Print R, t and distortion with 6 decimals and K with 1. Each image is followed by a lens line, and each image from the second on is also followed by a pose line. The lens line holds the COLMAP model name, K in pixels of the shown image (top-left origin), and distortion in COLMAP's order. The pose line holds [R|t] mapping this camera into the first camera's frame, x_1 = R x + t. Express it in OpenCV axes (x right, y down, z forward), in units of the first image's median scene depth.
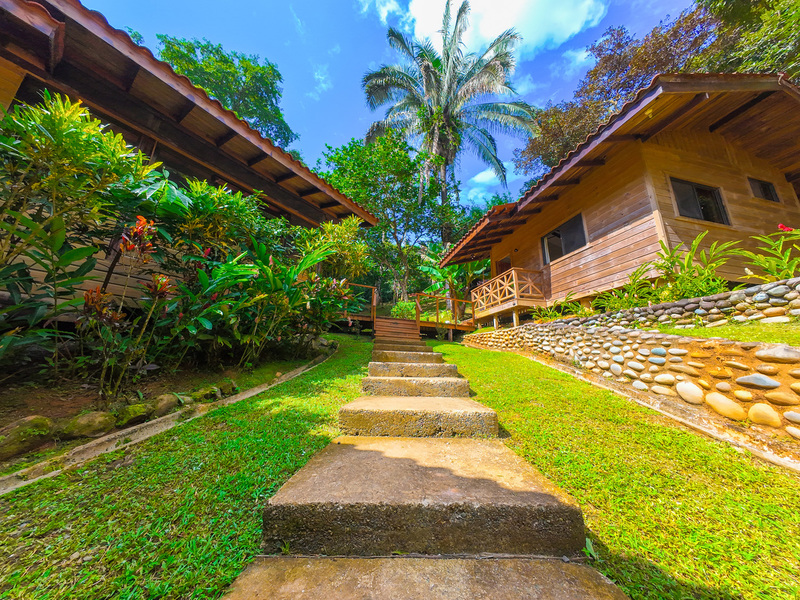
lens RADIAL K [[265.4, 0, 400.0], [0, 265.4, 300.0], [0, 0, 1]] dist [-0.011452, 0.004923]
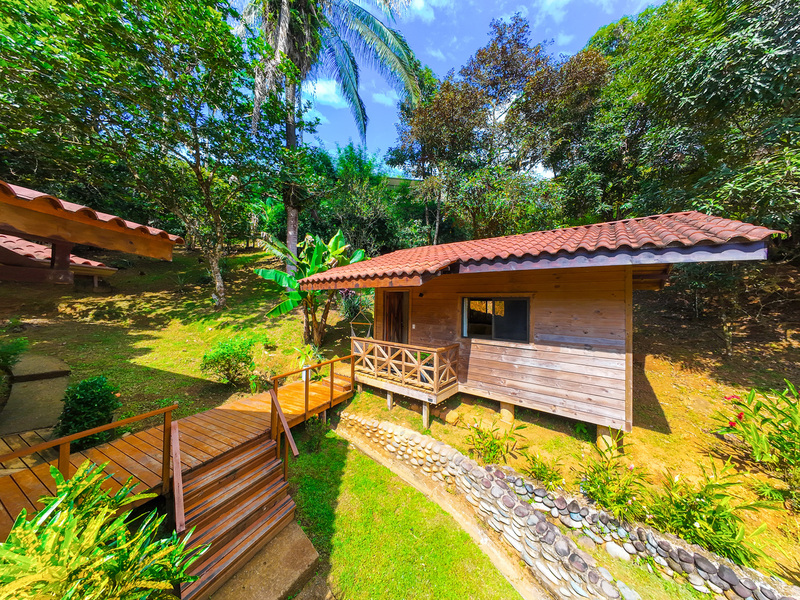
lens RADIAL K [[265.4, 0, 400.0], [0, 265.4, 300.0], [0, 0, 1]] dist [-0.011452, 0.004923]
pose [[0.784059, -0.005302, 0.620664, -0.074902], [-0.146835, 0.969995, 0.193776, -0.358432], [-0.603068, -0.243067, 0.759755, 0.546913]]
